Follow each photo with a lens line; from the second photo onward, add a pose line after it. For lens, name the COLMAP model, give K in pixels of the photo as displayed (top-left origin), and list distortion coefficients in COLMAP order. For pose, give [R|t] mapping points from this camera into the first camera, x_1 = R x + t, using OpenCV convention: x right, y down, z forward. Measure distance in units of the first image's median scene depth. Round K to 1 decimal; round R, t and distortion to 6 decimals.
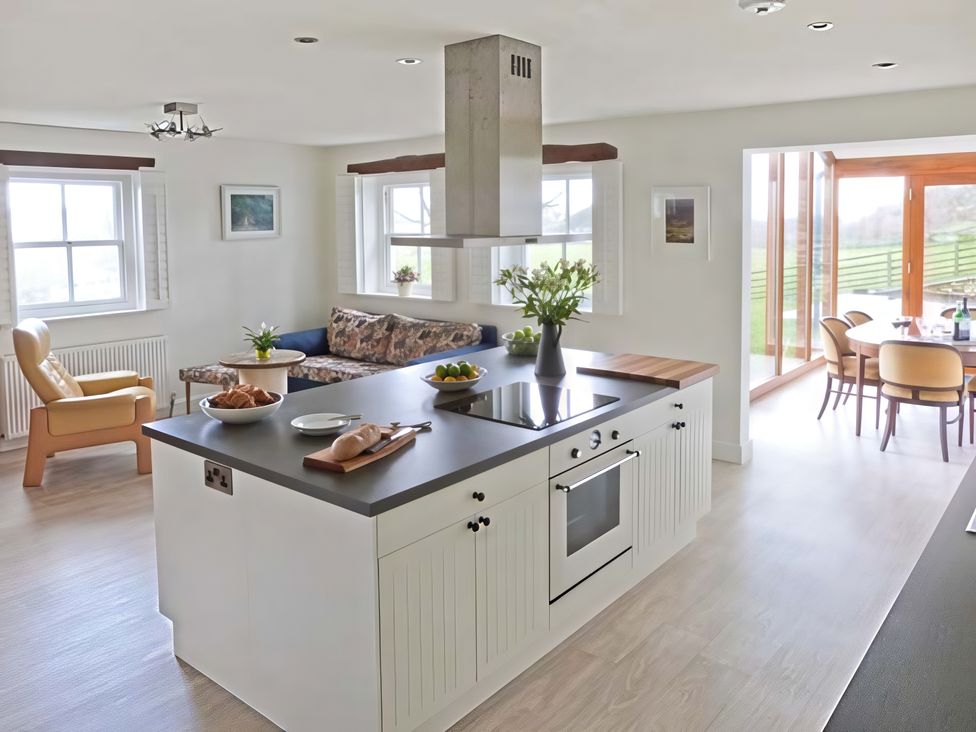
lens RADIAL K [[732.9, 0, 488.0], [0, 732.9, 366.0], [0, 0, 1]] dist [0.011279, 0.008569]
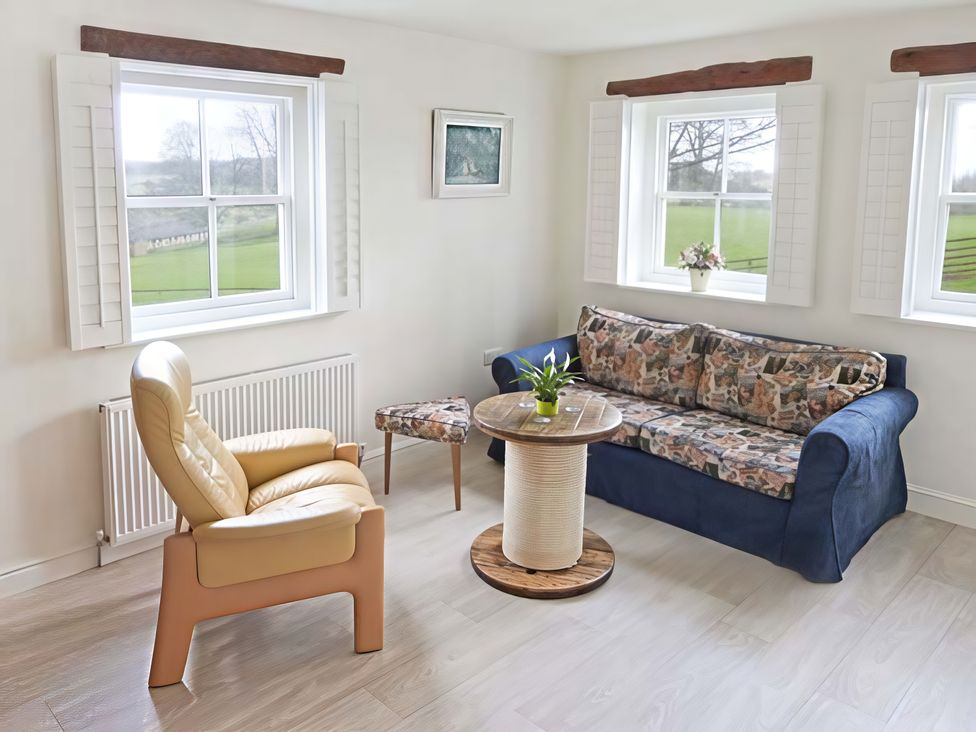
lens RADIAL K [[747.3, 0, 488.0], [0, 747.3, 366.0], [0, 0, 1]] dist [0.004352, -0.000189]
pose [[0.994941, 0.038486, -0.092792, -0.250362], [-0.034140, 0.998265, 0.047983, -0.060385], [0.094478, -0.044573, 0.994529, 0.363649]]
